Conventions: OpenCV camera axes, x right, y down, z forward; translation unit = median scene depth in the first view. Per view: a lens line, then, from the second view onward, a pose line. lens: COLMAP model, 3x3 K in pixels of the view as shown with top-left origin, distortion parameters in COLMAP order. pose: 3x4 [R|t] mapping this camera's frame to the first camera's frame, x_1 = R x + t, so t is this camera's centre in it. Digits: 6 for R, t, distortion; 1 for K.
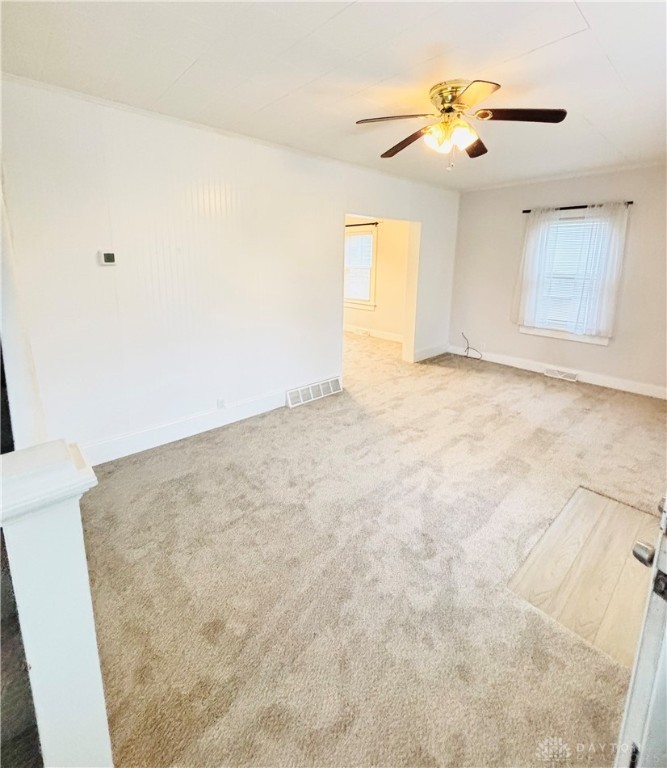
lens RADIAL K [[366.8, 0, 331.5], [0, 366.8, 325.3], [0, 0, 1]] dist [0.008567, -0.000085]
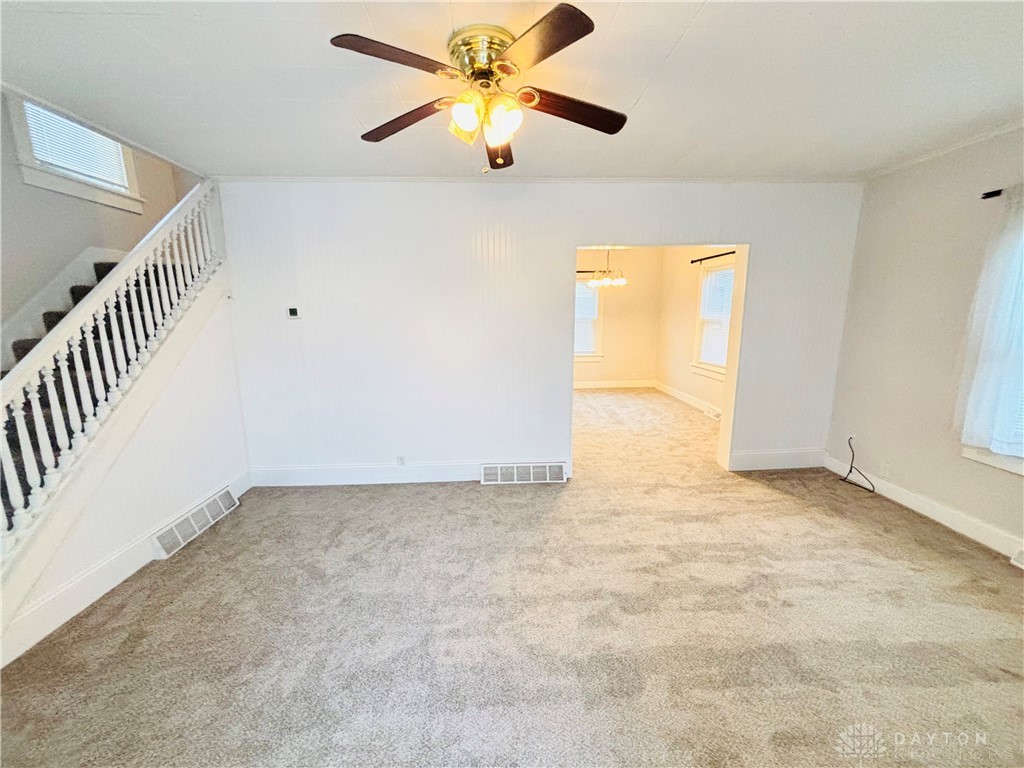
lens RADIAL K [[414.7, 0, 515.3], [0, 414.7, 390.9], [0, 0, 1]] dist [0.001104, 0.000602]
pose [[0.766044, 0.105047, -0.634146, 0.522384], [-0.097612, 0.994125, 0.046763, -0.043219], [0.635333, 0.026078, 0.771798, 0.290509]]
